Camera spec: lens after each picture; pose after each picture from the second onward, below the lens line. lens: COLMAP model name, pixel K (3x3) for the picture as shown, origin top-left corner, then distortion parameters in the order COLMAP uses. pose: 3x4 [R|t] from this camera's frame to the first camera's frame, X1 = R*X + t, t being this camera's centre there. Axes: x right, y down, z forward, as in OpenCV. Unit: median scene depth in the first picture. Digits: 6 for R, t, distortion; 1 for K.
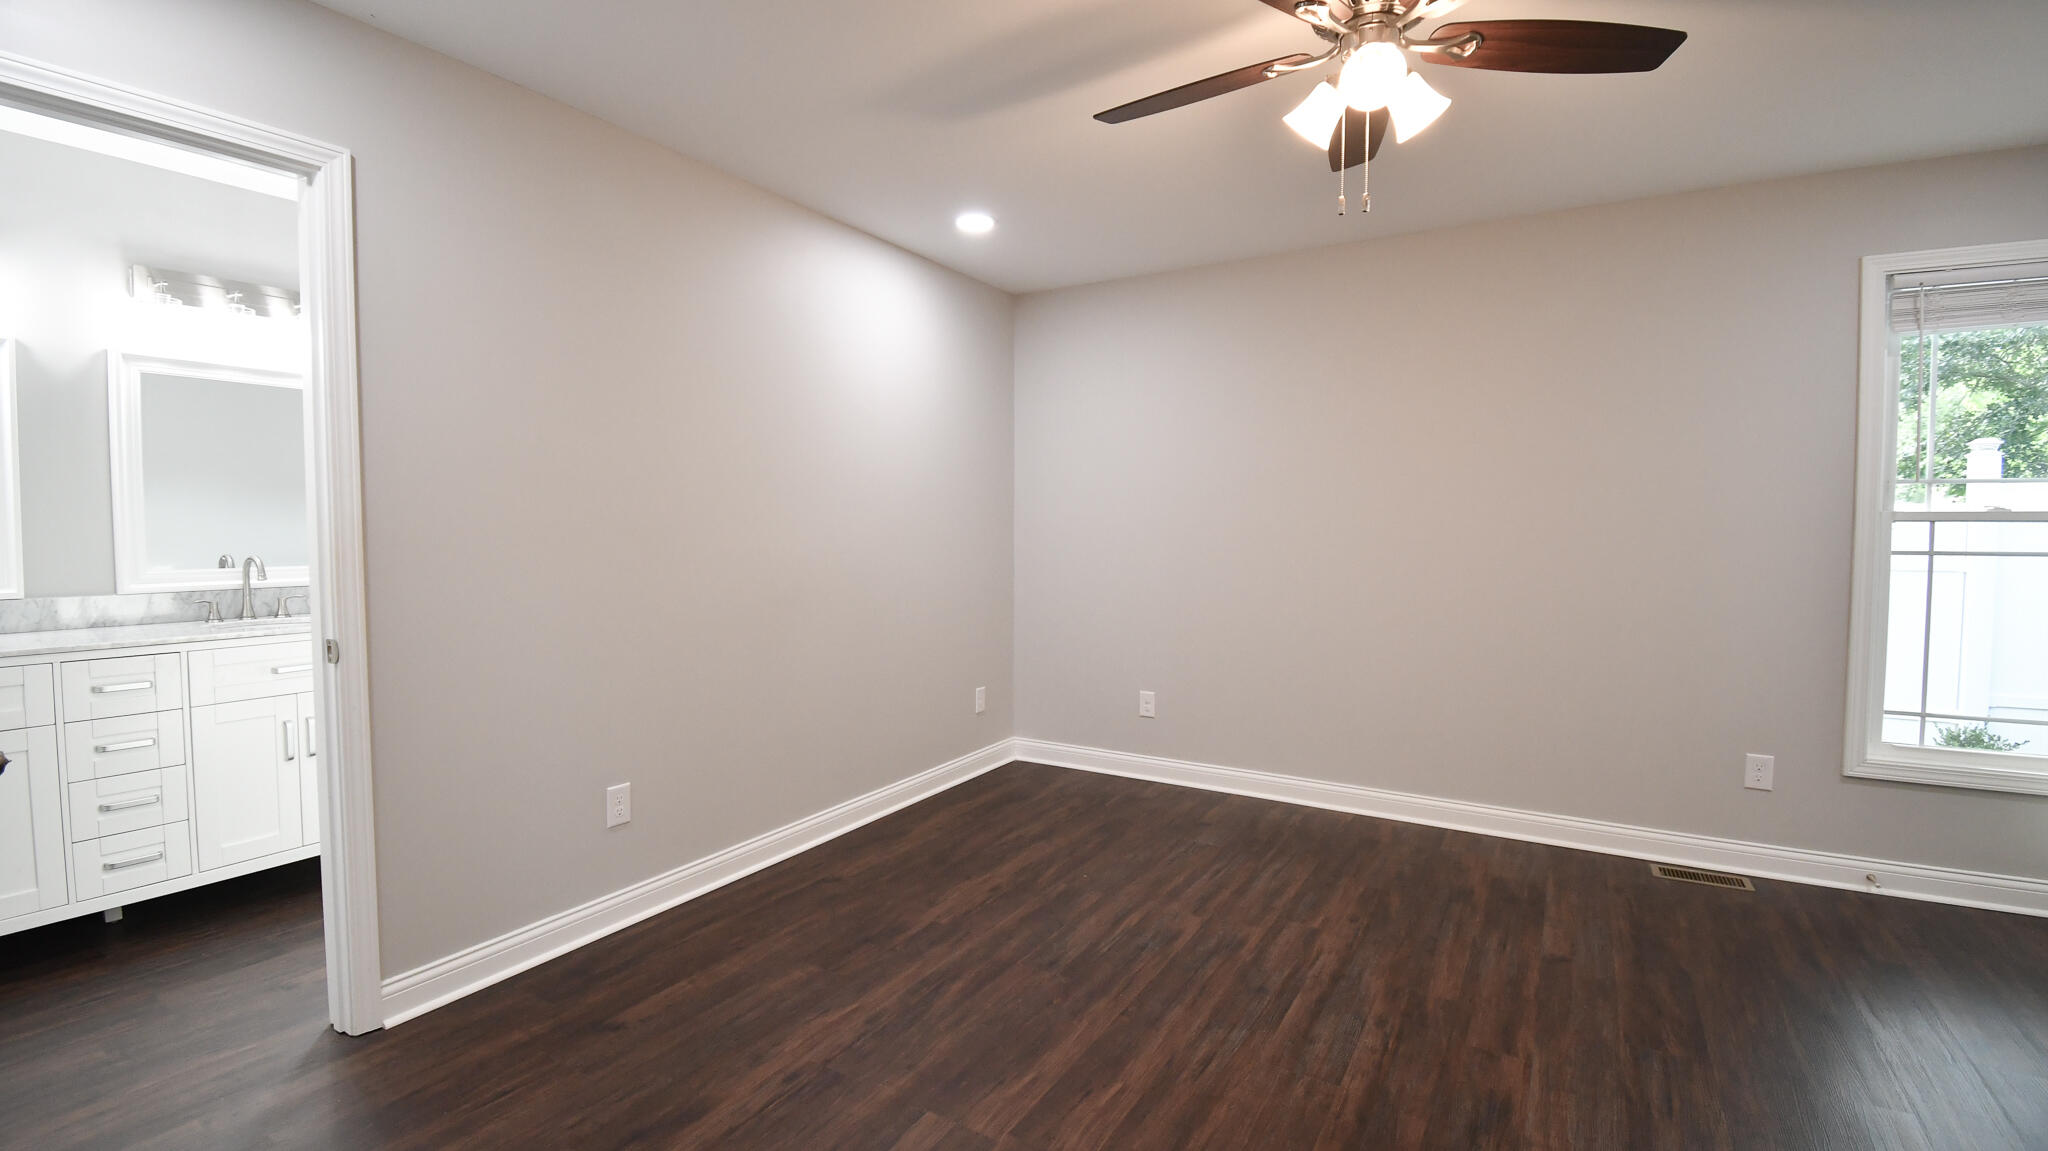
lens RADIAL K [[900.1, 0, 1009.4], [0, 900.1, 572.8], [0, 0, 1]] dist [0.022826, -0.026588]
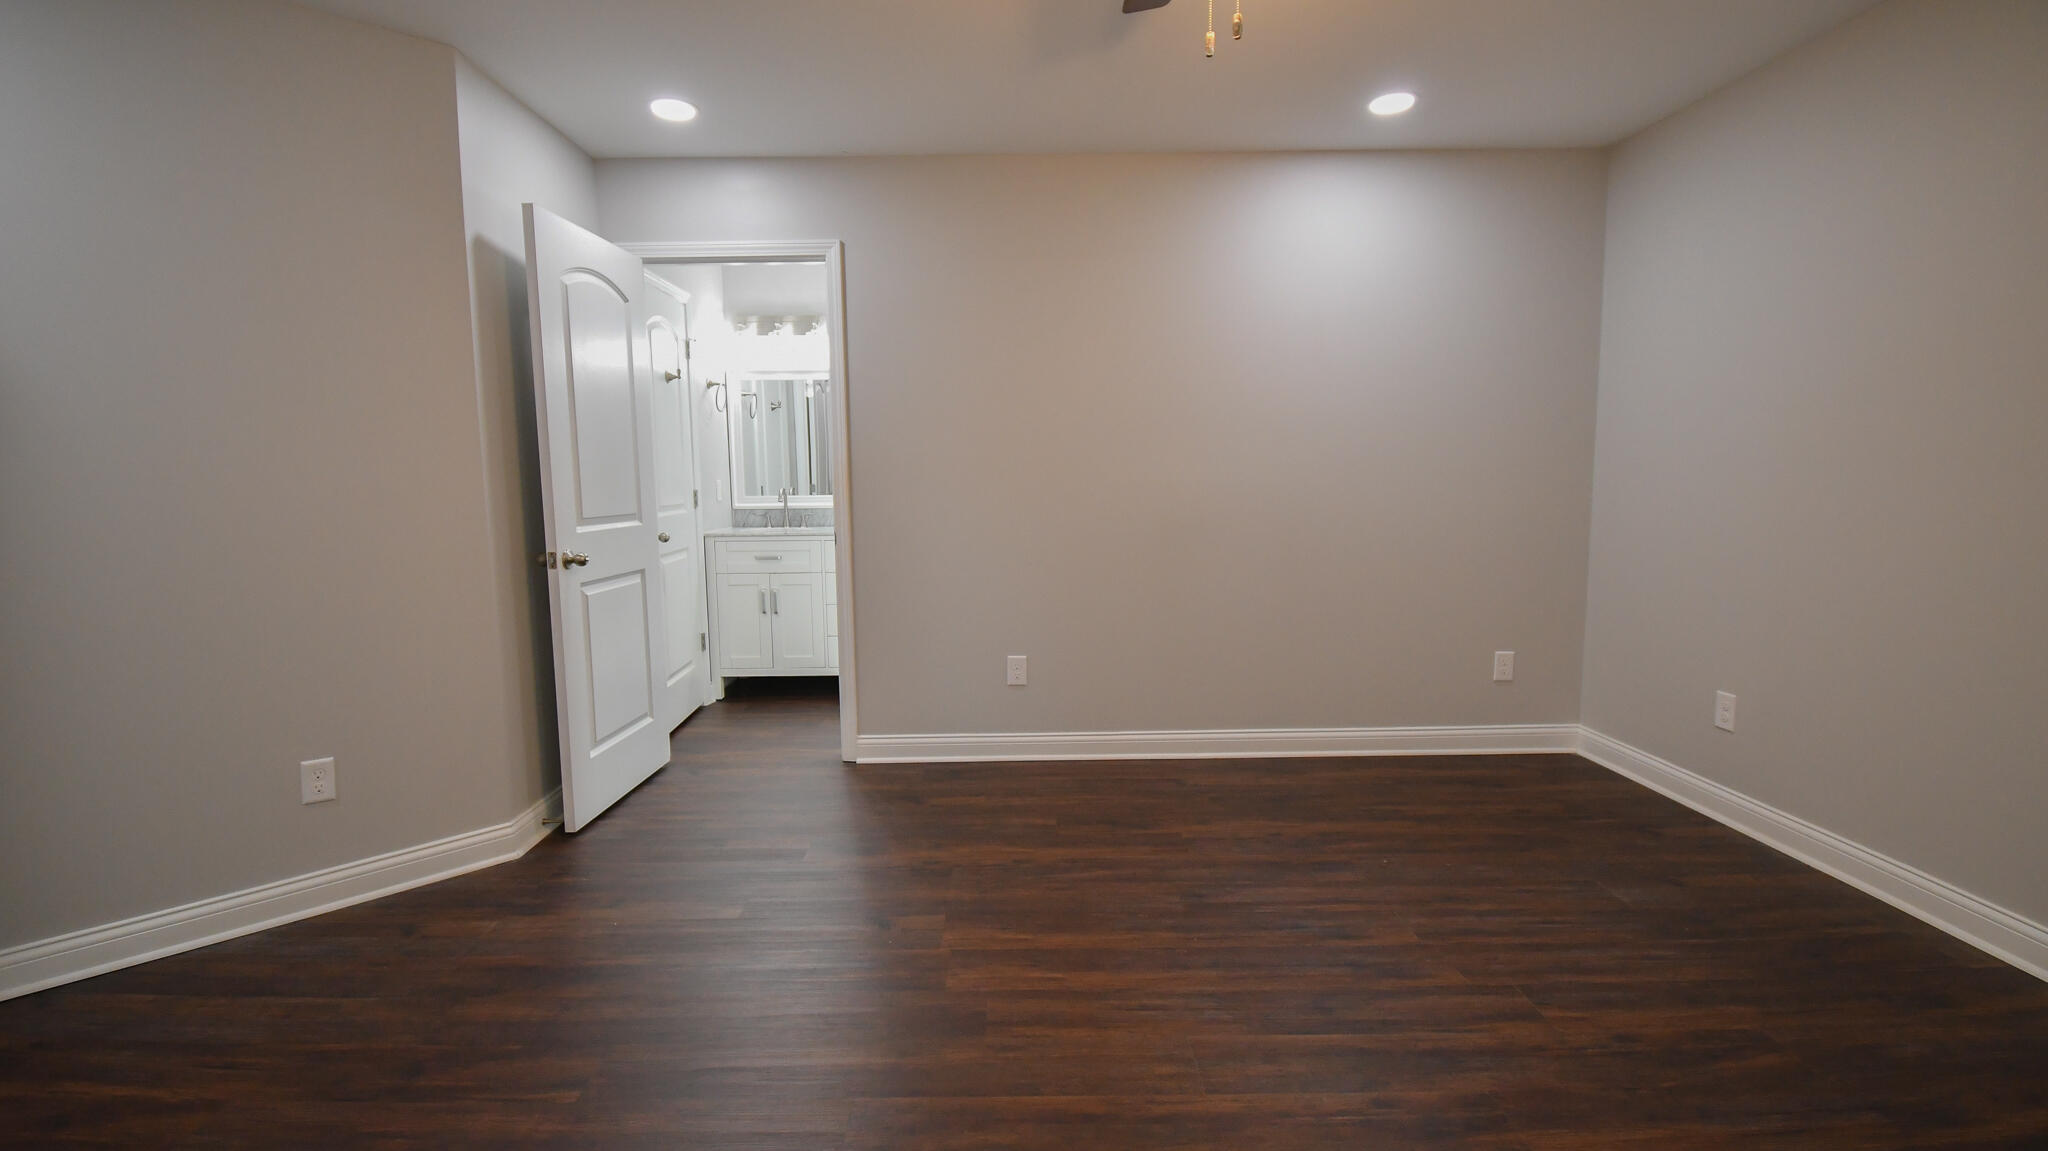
lens RADIAL K [[900.1, 0, 1009.4], [0, 900.1, 572.8], [0, 0, 1]] dist [0.022826, -0.026588]
pose [[0.527123, 0.081237, -0.845897, 0.647814], [-0.029971, 0.996578, 0.077032, 0.007283], [0.849260, -0.015253, 0.527754, 0.265816]]
